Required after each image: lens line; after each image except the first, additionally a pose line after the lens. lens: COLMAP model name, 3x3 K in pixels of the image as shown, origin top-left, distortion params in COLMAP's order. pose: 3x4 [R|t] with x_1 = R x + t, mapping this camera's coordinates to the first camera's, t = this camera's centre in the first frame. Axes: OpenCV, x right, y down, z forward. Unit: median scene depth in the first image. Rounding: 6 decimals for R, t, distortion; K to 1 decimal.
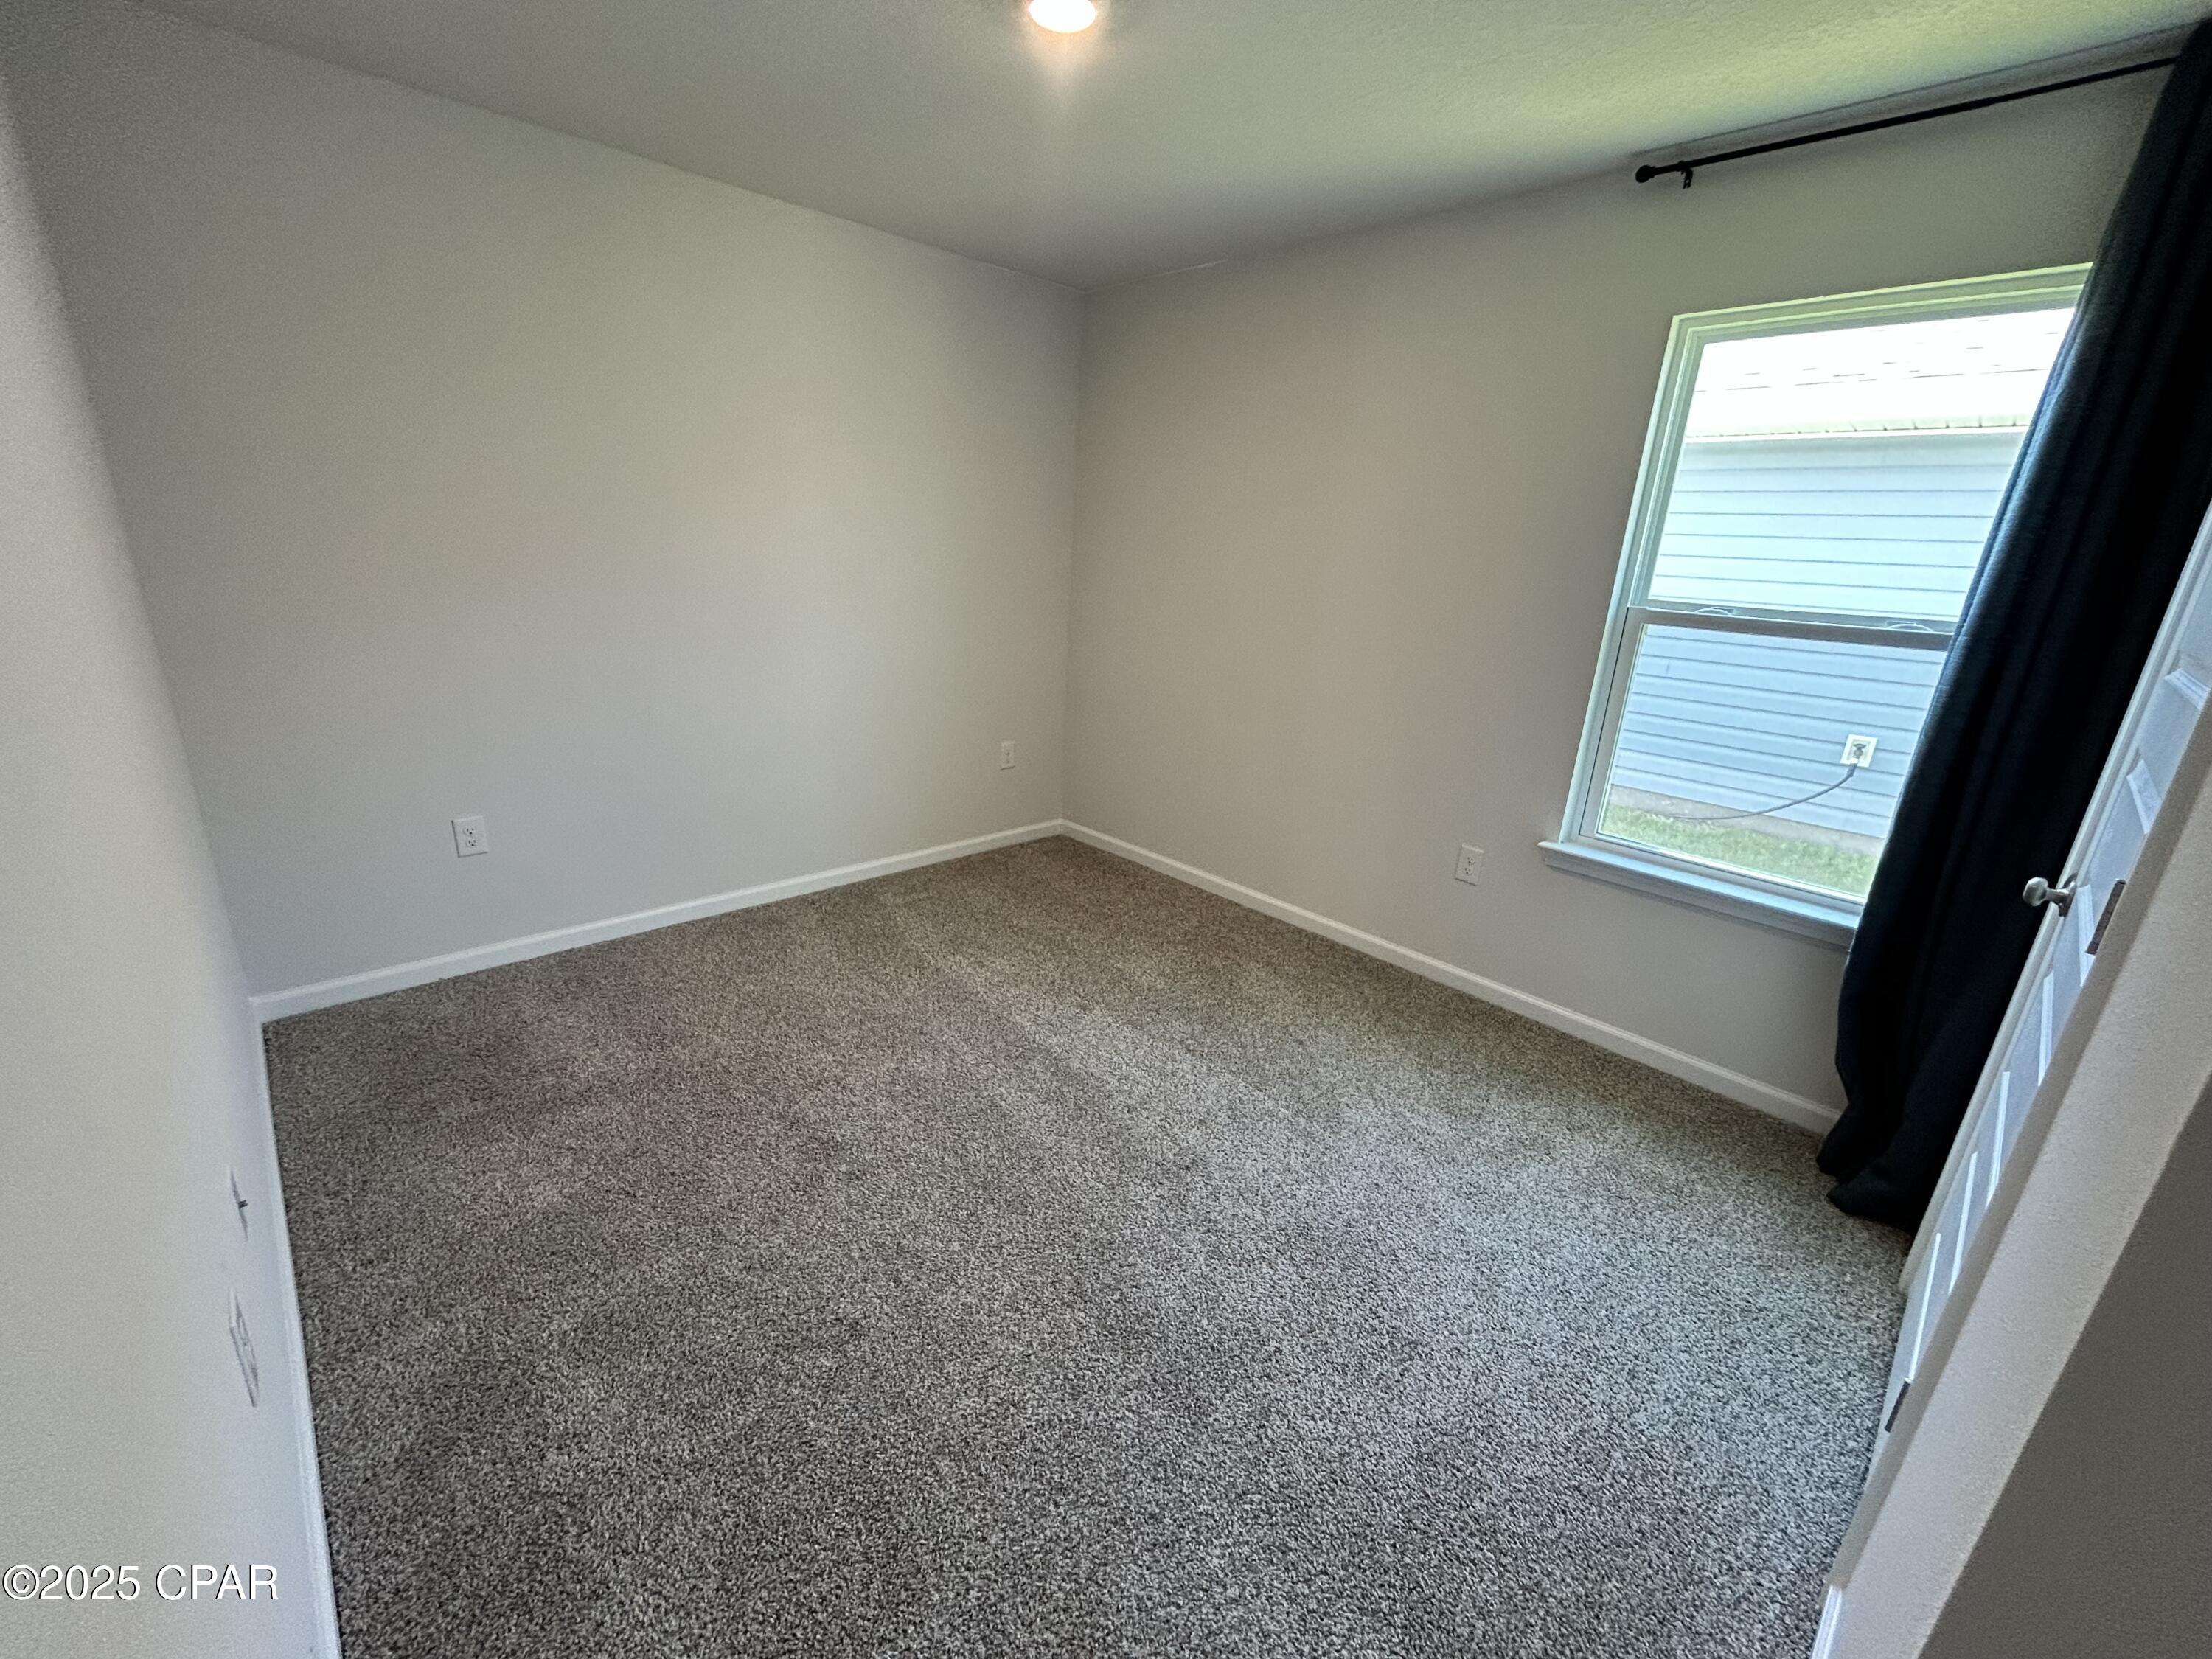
lens RADIAL K [[899.5, 0, 1094.3], [0, 899.5, 823.5], [0, 0, 1]] dist [-0.000881, 0.000375]
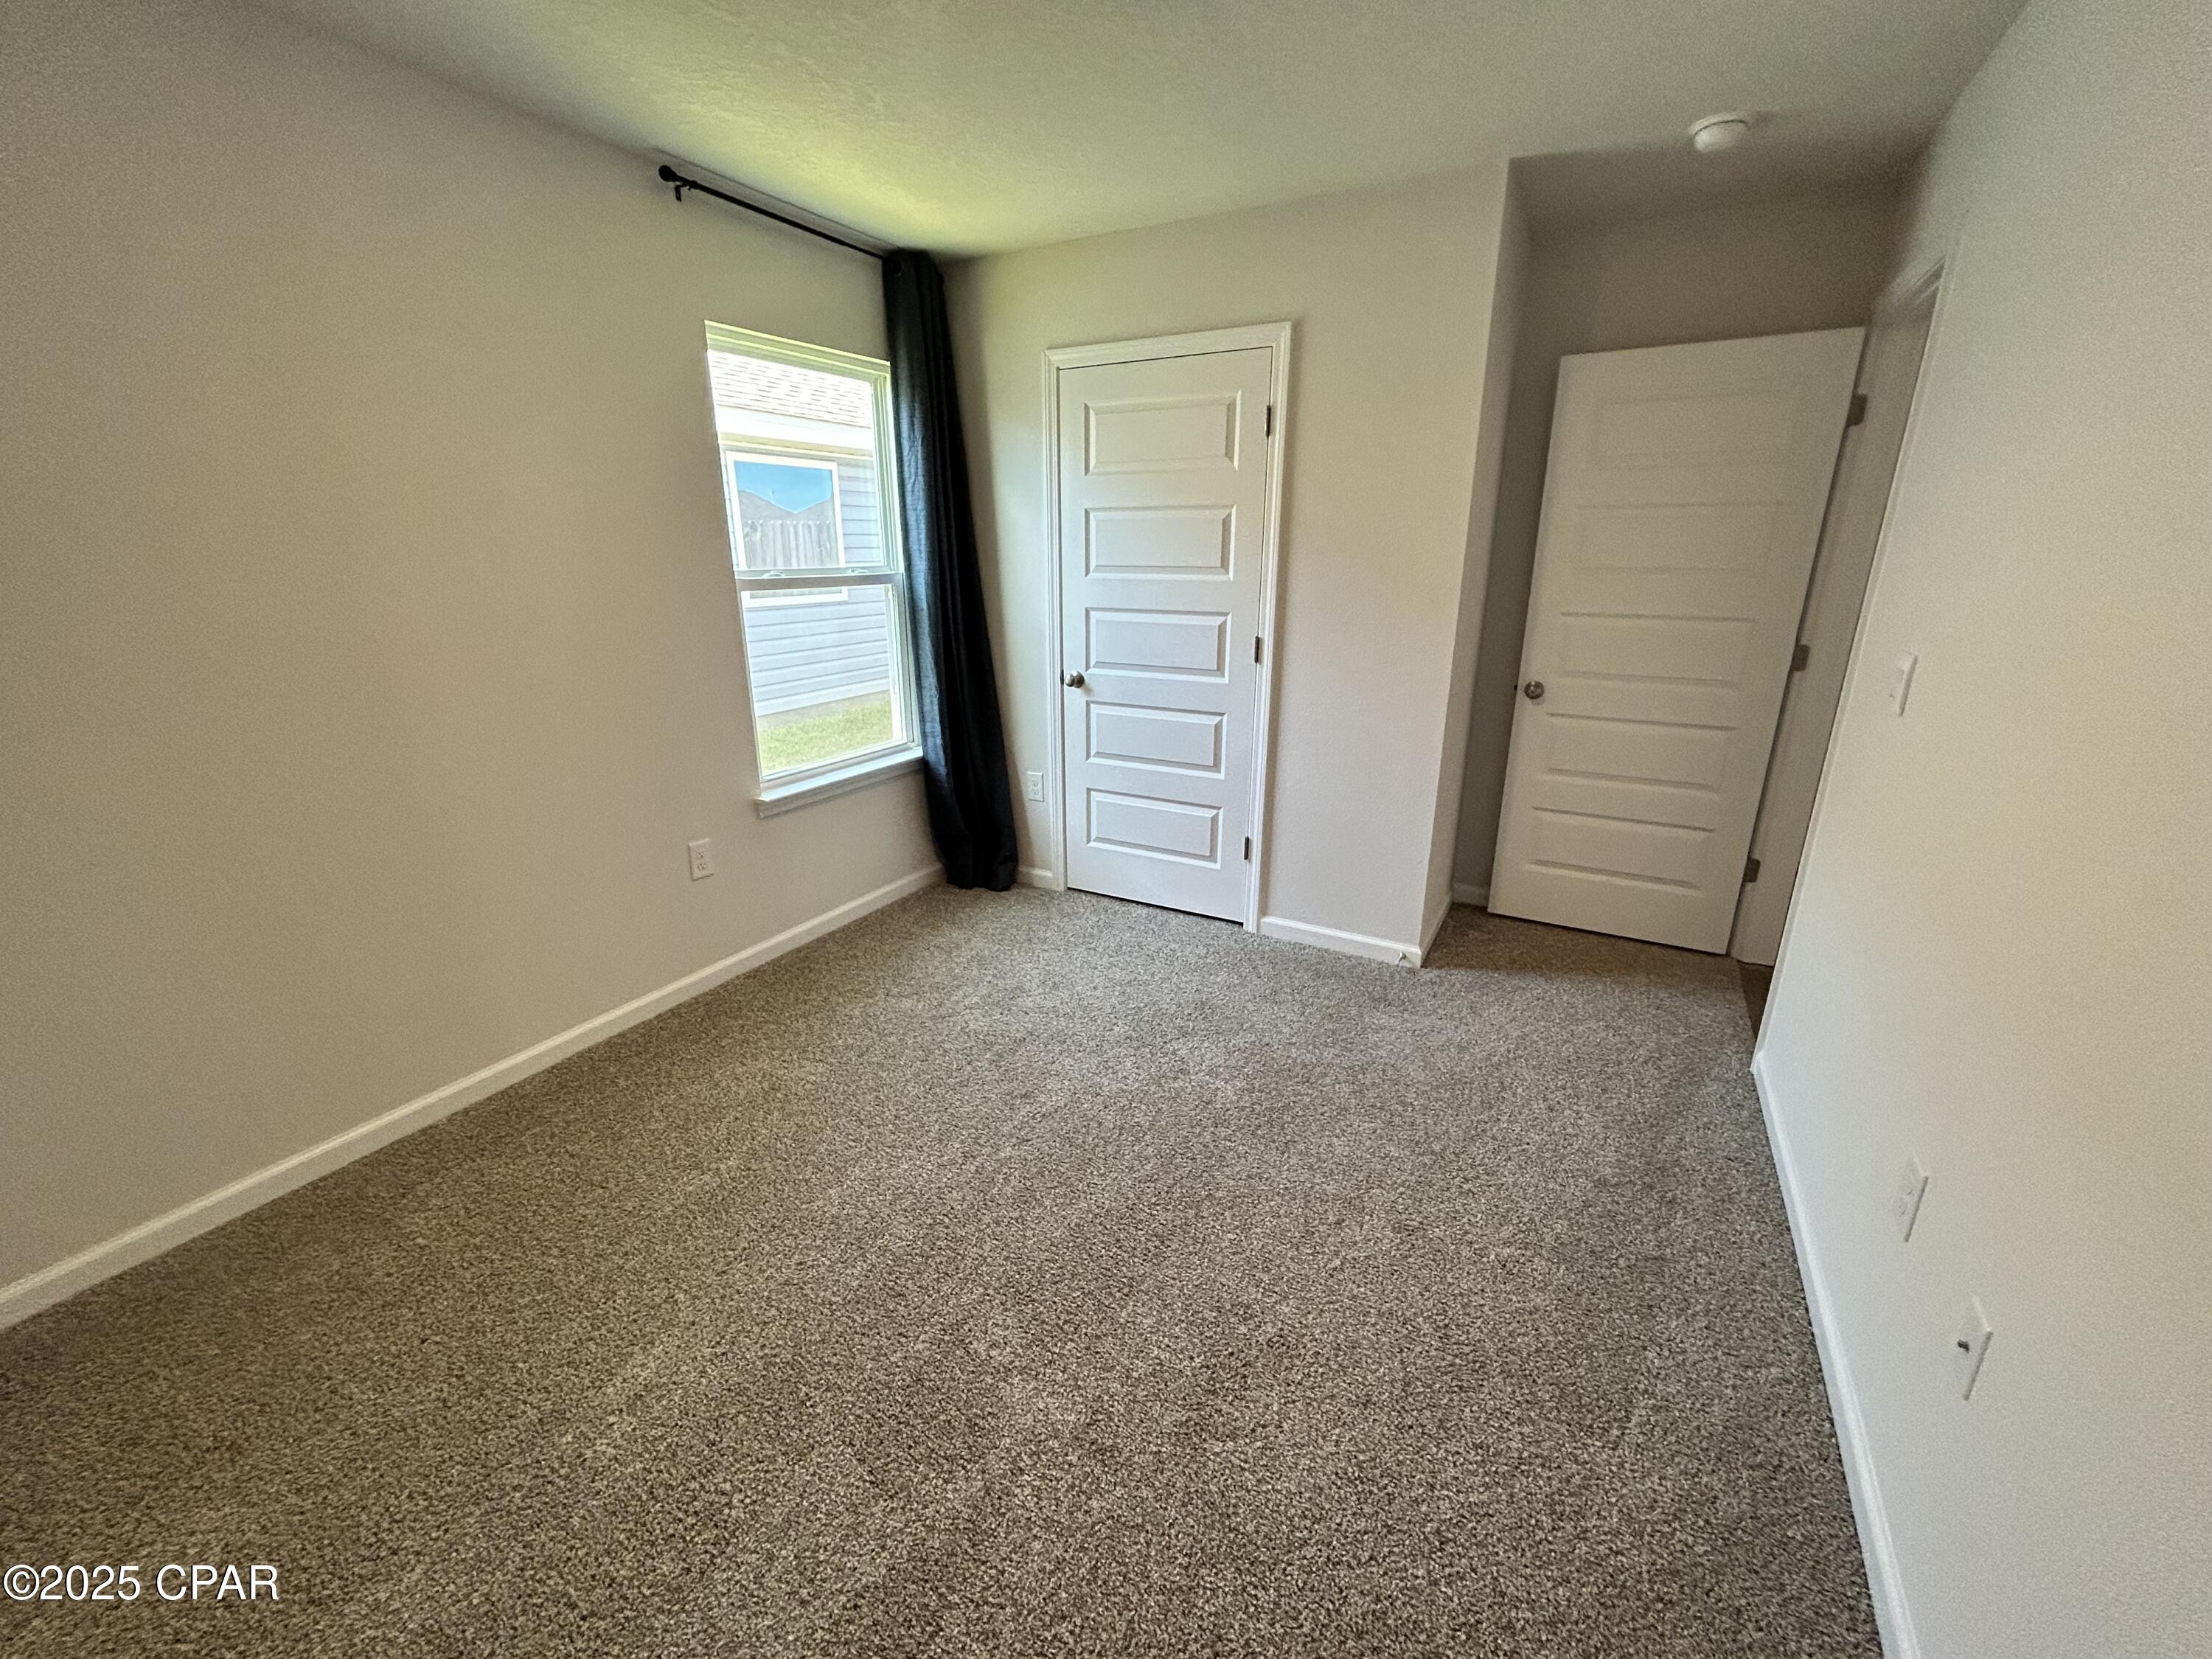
lens RADIAL K [[899.5, 0, 1098.1], [0, 899.5, 835.8], [0, 0, 1]] dist [-0.000881, 0.000375]
pose [[-0.301401, -0.337542, 0.891753, -0.684750], [0.275289, 0.864612, 0.420313, -0.320196], [-0.912893, 0.372172, -0.167673, 0.913151]]
